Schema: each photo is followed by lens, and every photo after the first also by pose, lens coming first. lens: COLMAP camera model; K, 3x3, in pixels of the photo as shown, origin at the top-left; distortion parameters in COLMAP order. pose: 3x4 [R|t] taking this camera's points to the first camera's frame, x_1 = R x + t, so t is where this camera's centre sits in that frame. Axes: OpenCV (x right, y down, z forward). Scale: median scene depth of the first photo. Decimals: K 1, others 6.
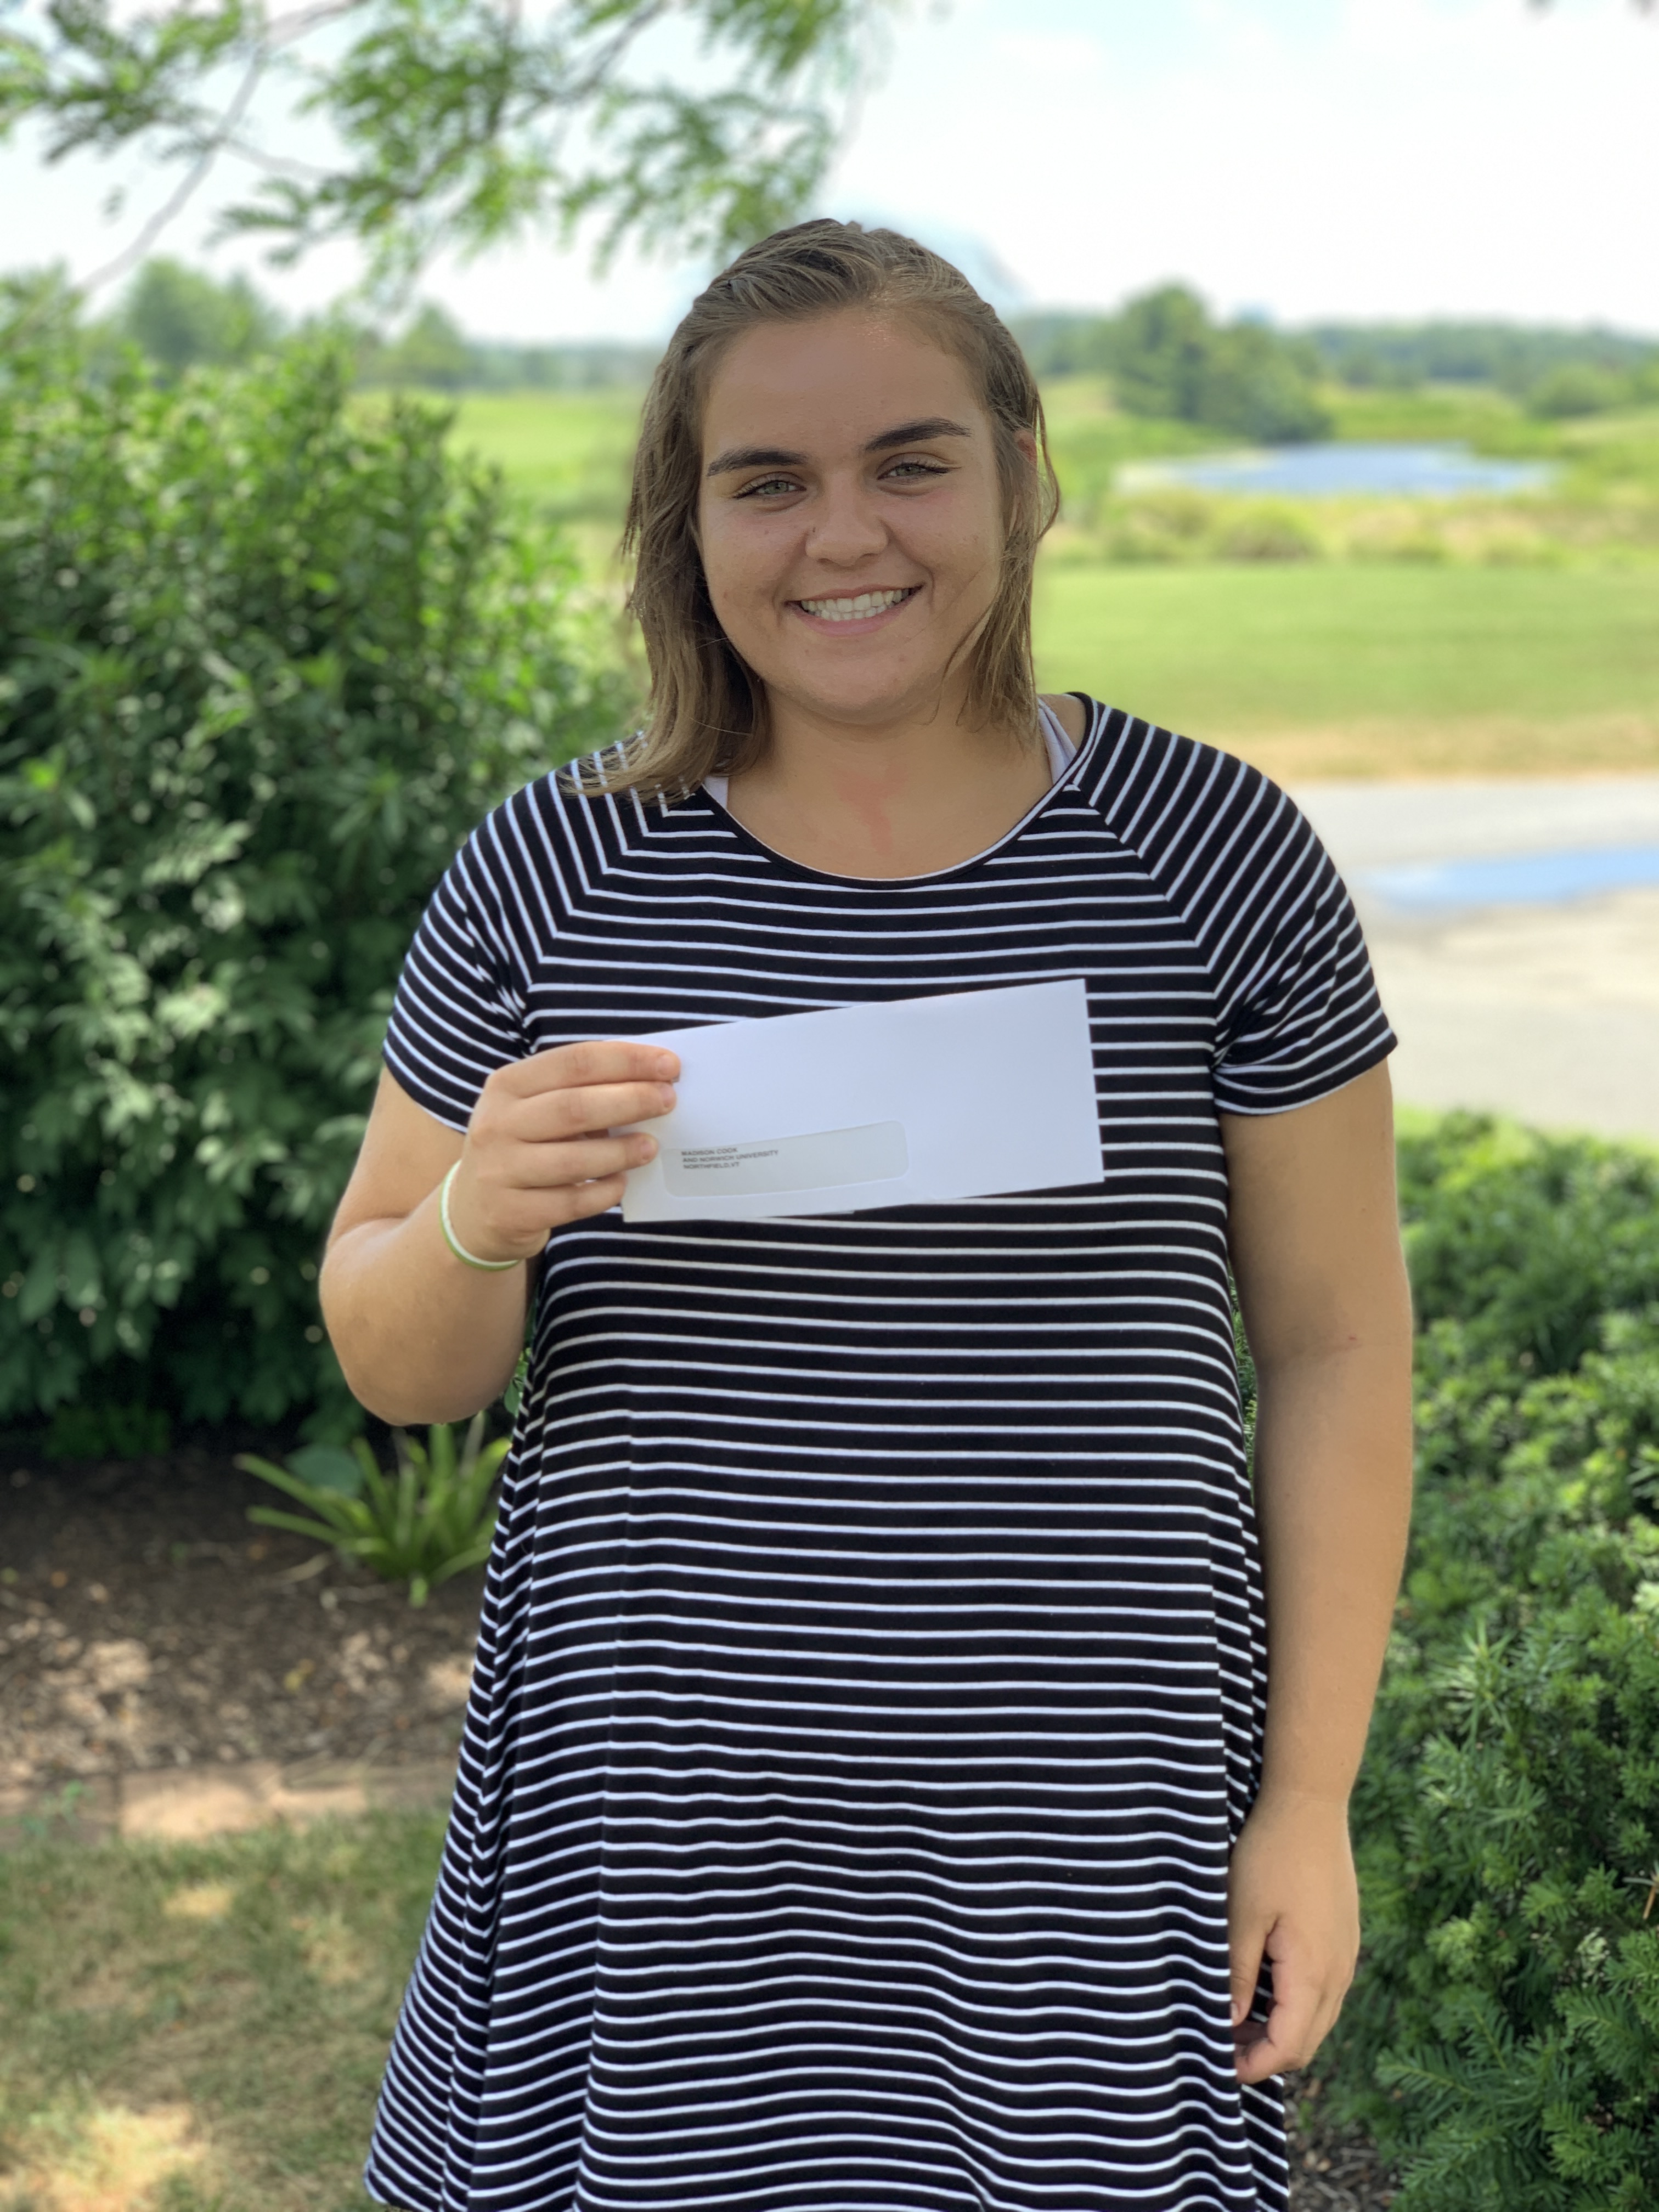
lens RADIAL K [[3364.0, 0, 829.5], [0, 3364.0, 1106.0], [0, 0, 1]] dist [0.141494, -0.530651]
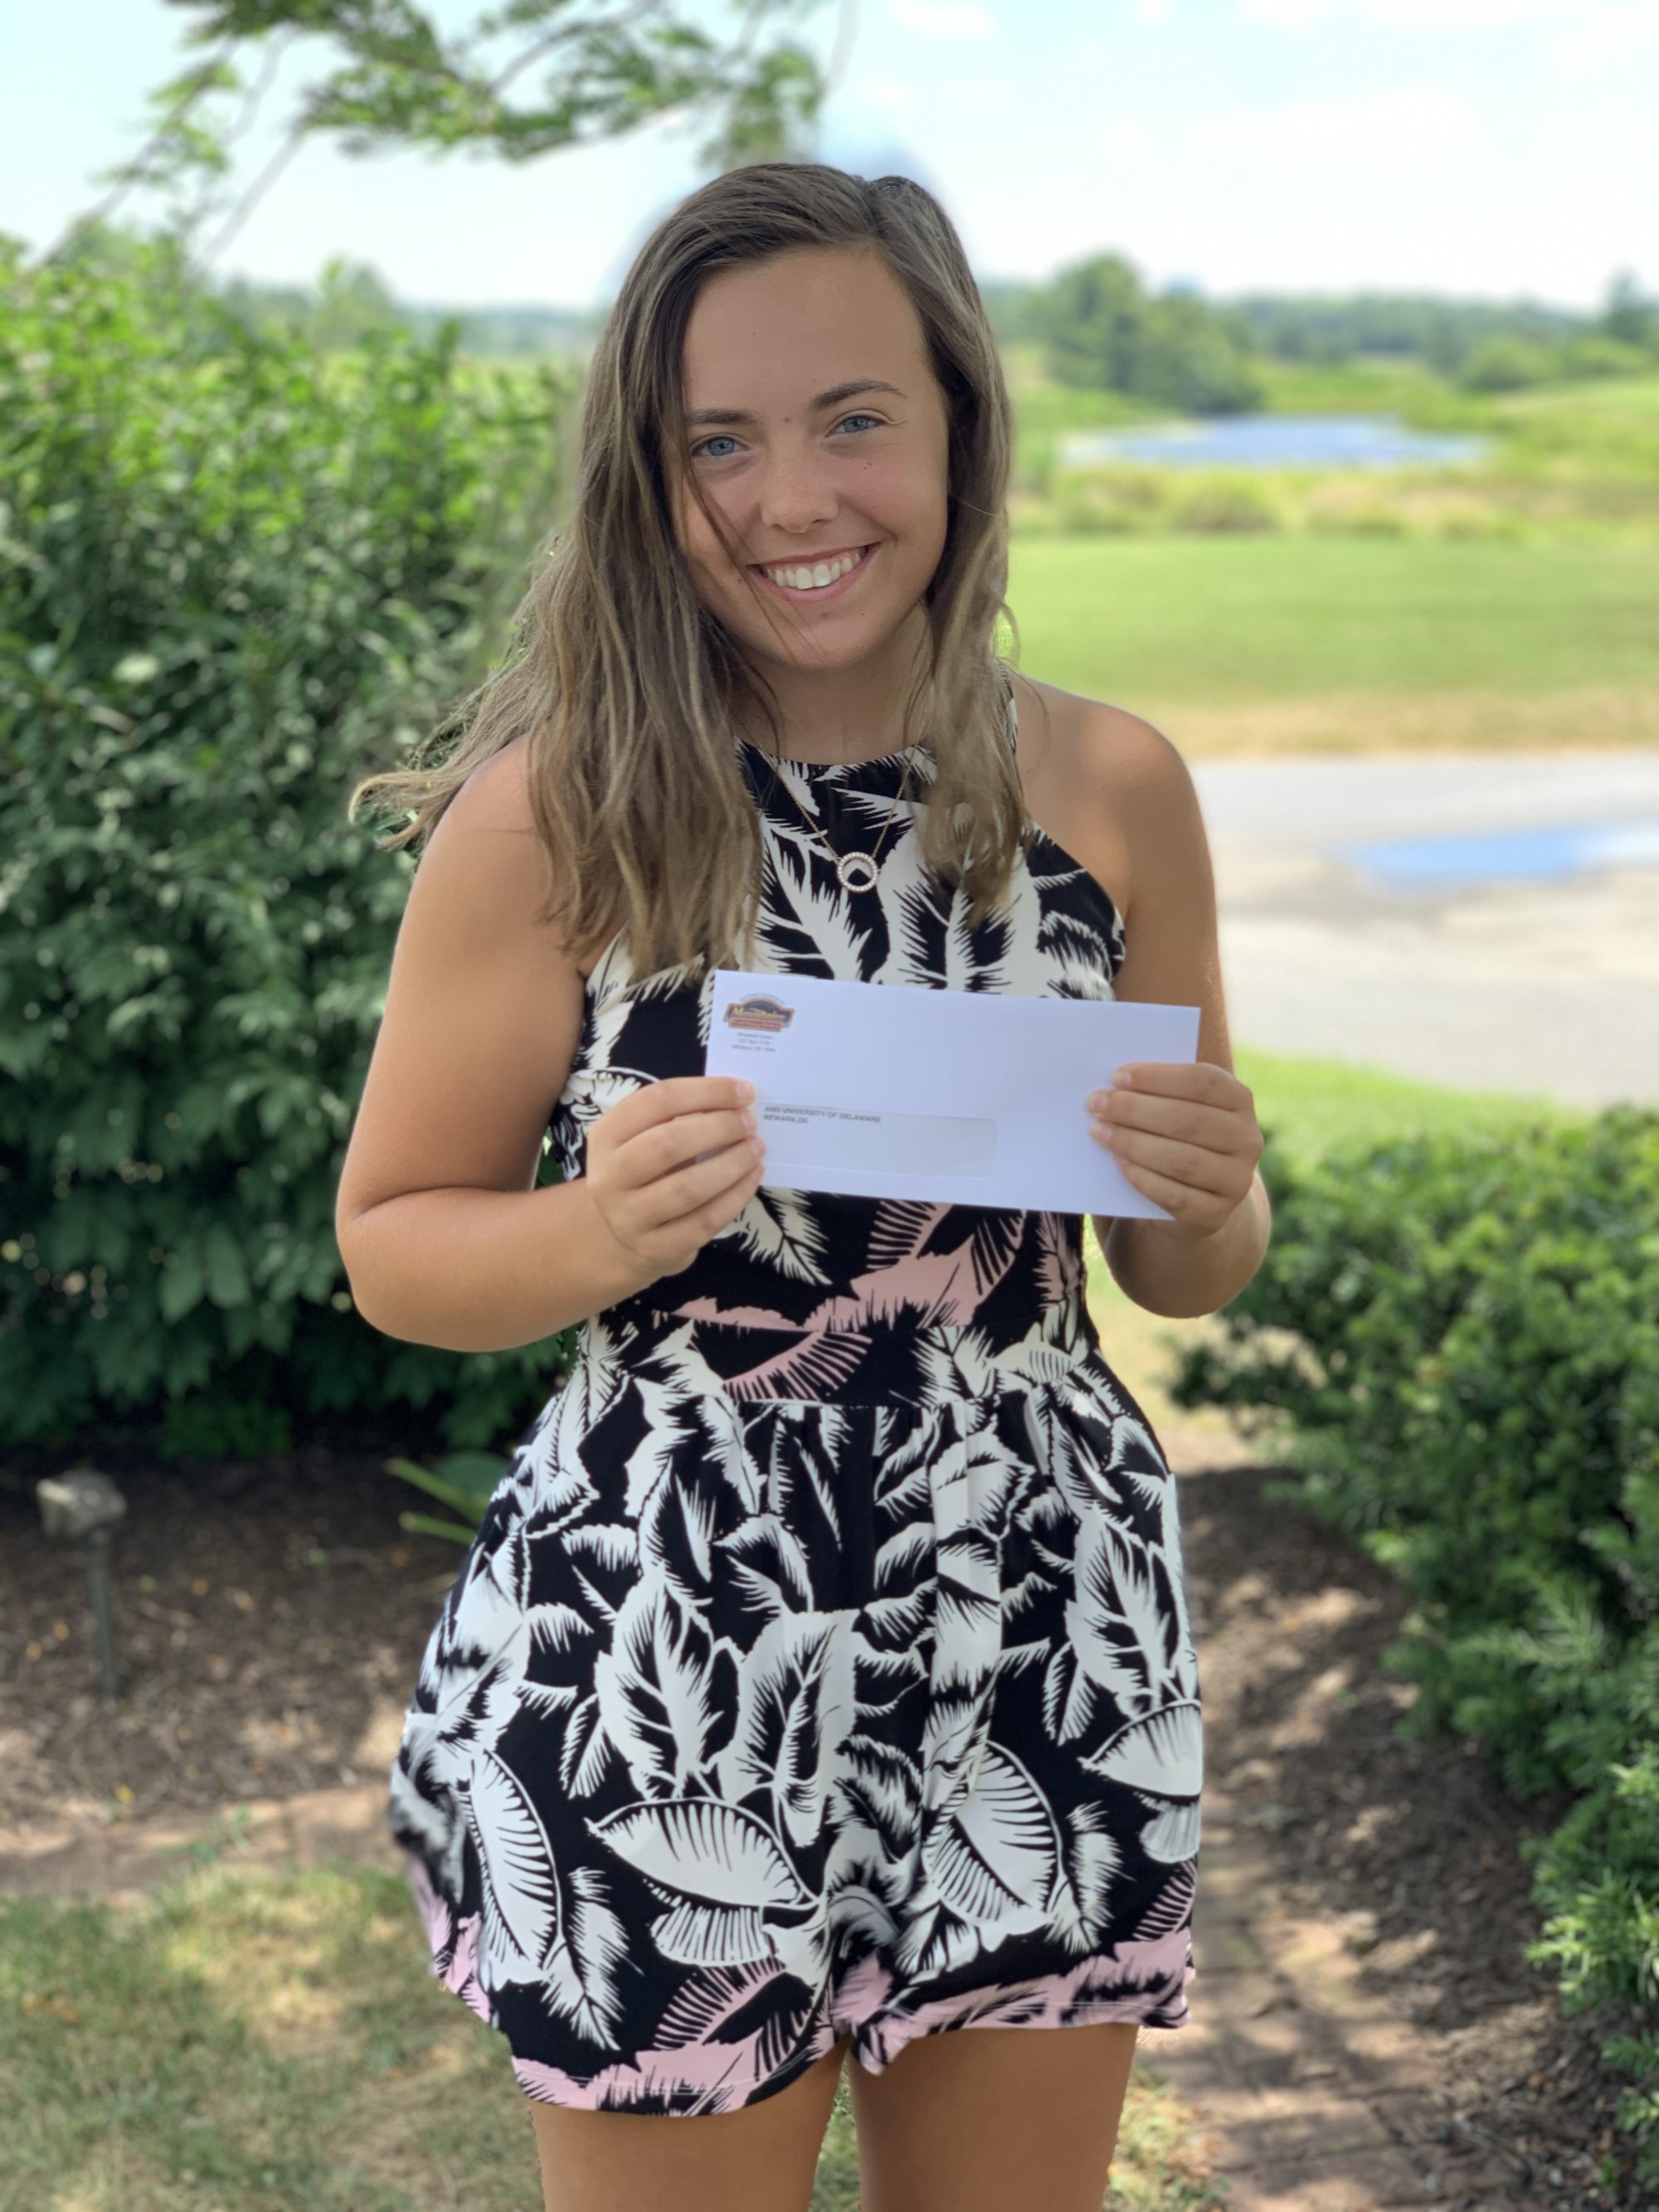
lens RADIAL K [[3366.2, 0, 829.5], [0, 3366.2, 1106.0], [0, 0, 1]] dist [0.074287, -0.201077]
pose [[0.999705, 0.004640, 0.023846, -0.092356], [-0.004867, 0.999943, 0.009482, -0.008369], [-0.023801, -0.009595, 0.999671, 0.052895]]
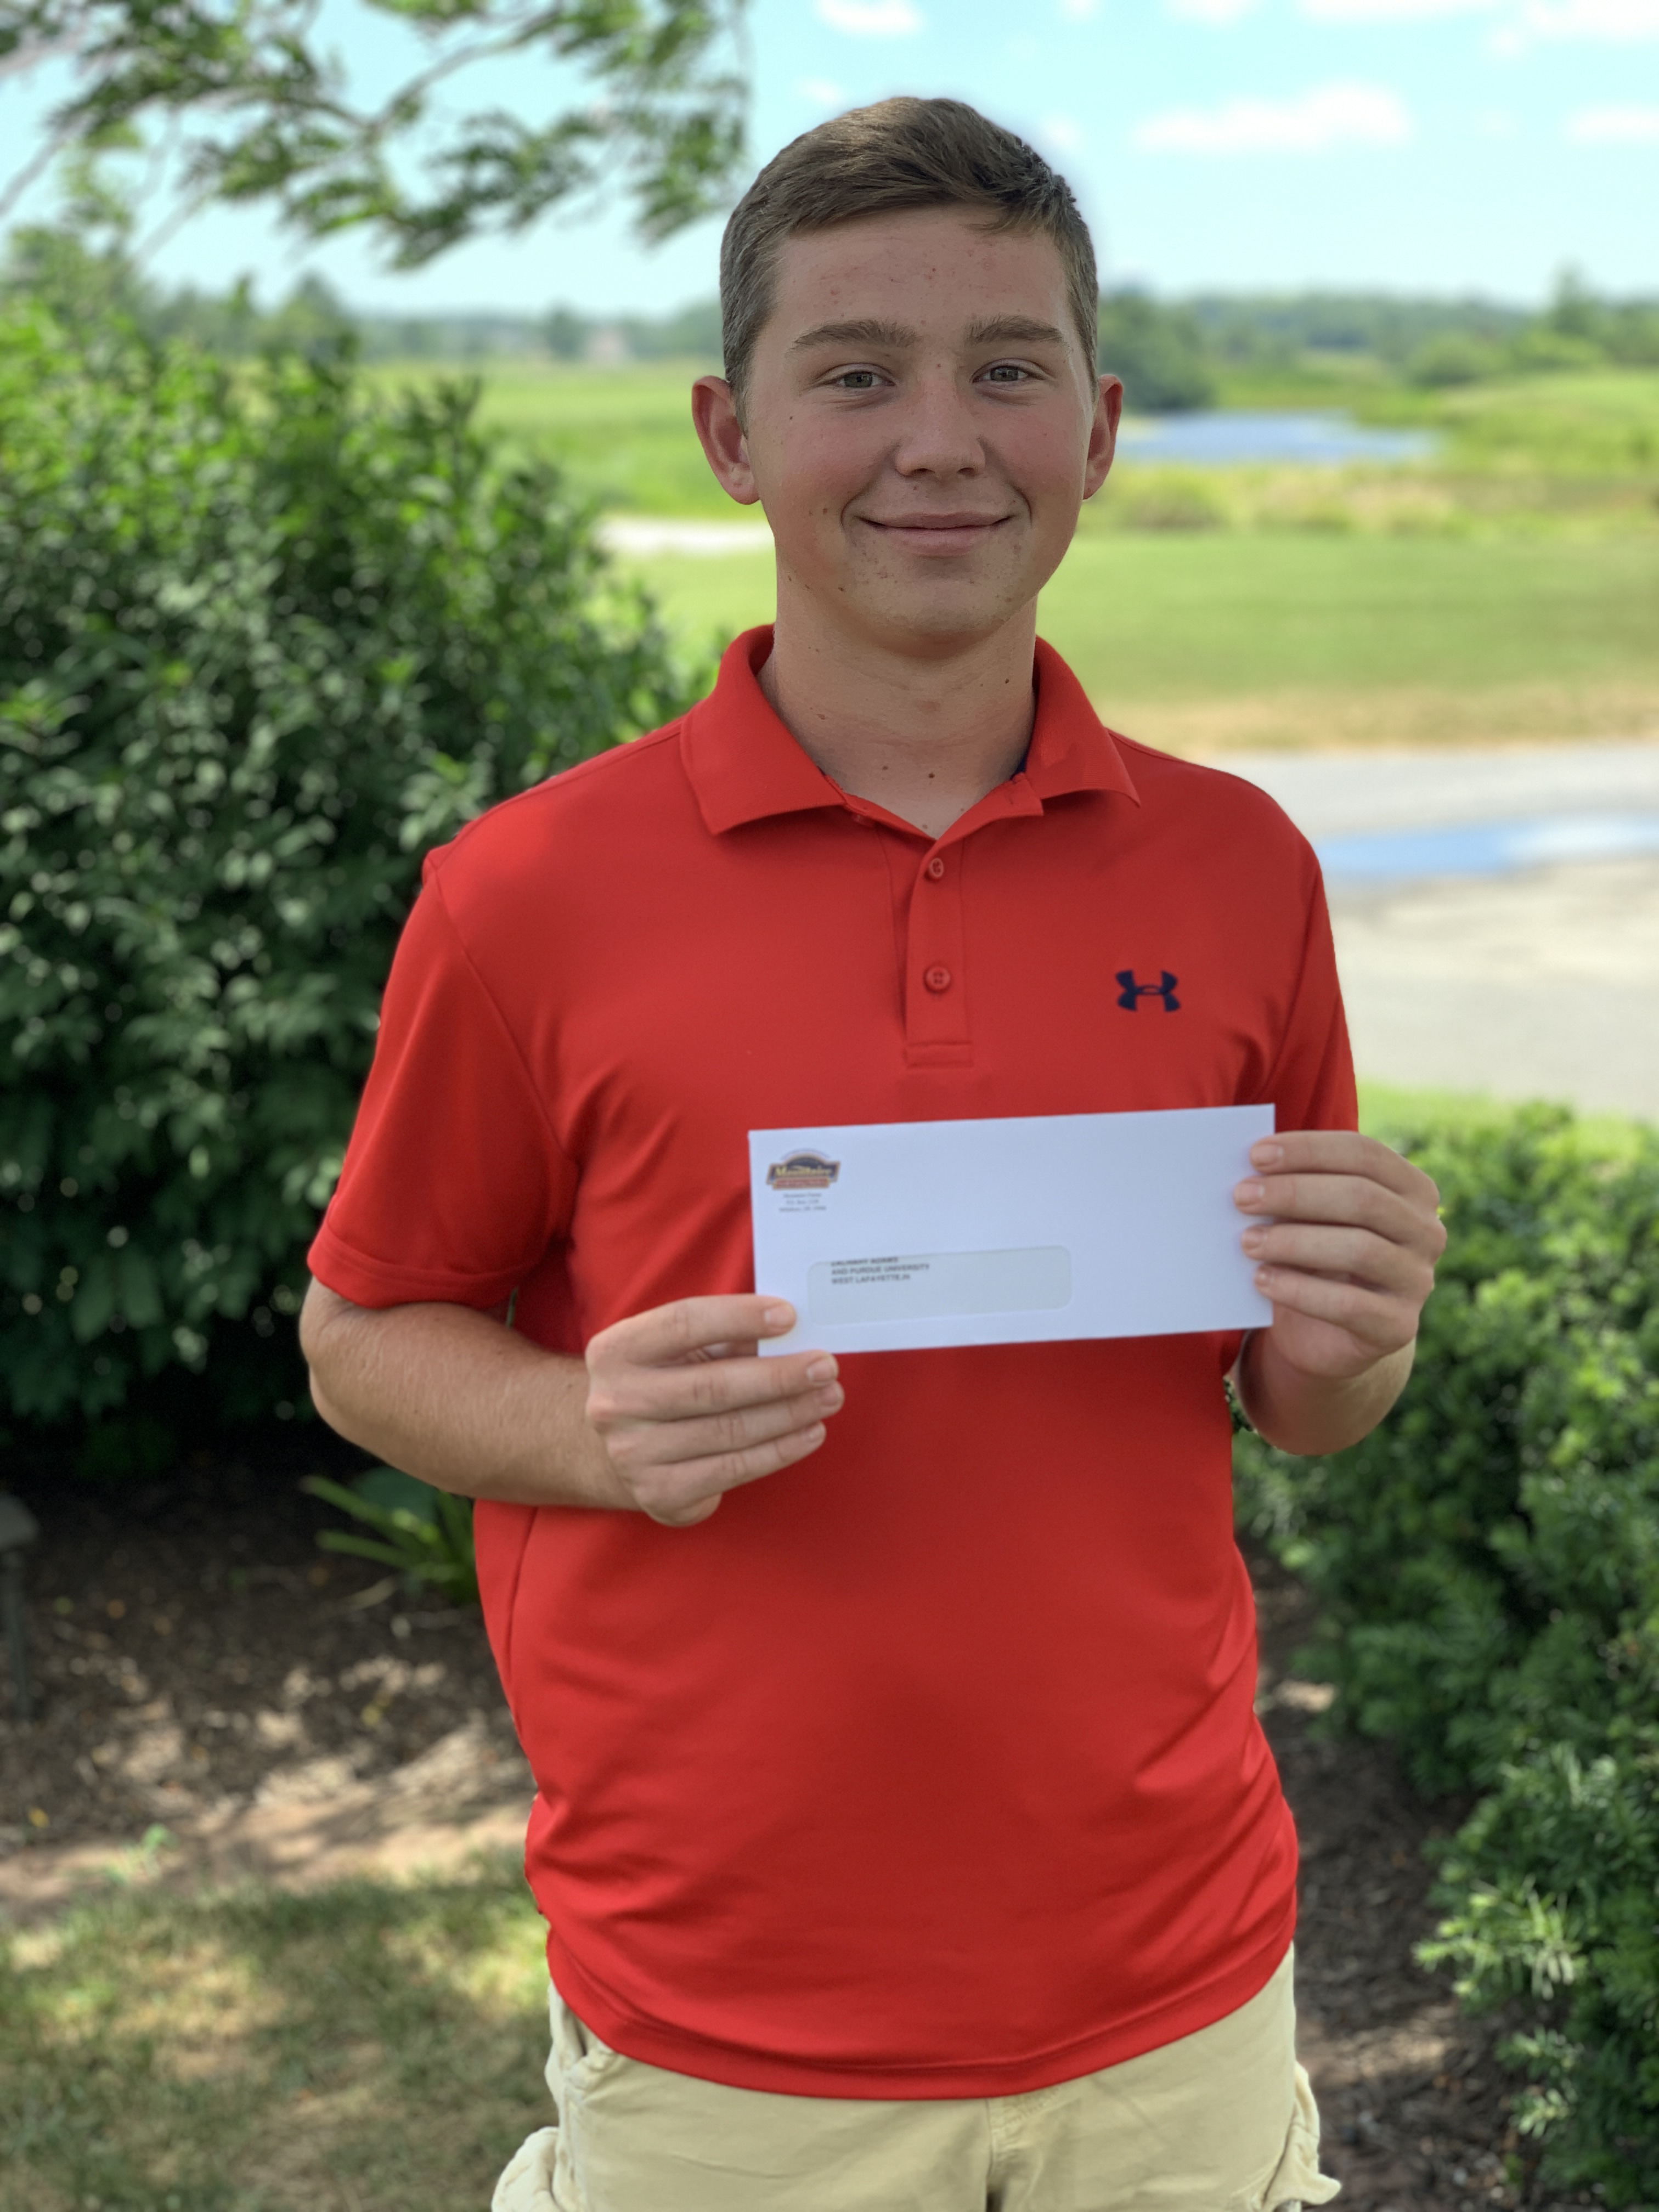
lens RADIAL K [[3366.0, 0, 829.5], [0, 3366.0, 1106.0], [0, 0, 1]] dist [0.074287, -0.201077]
pose [[0.999338, -0.009923, 0.034997, -0.073947], [0.009618, 0.999914, 0.008886, -0.011372], [-0.035082, -0.008543, 0.999348, 0.051388]]
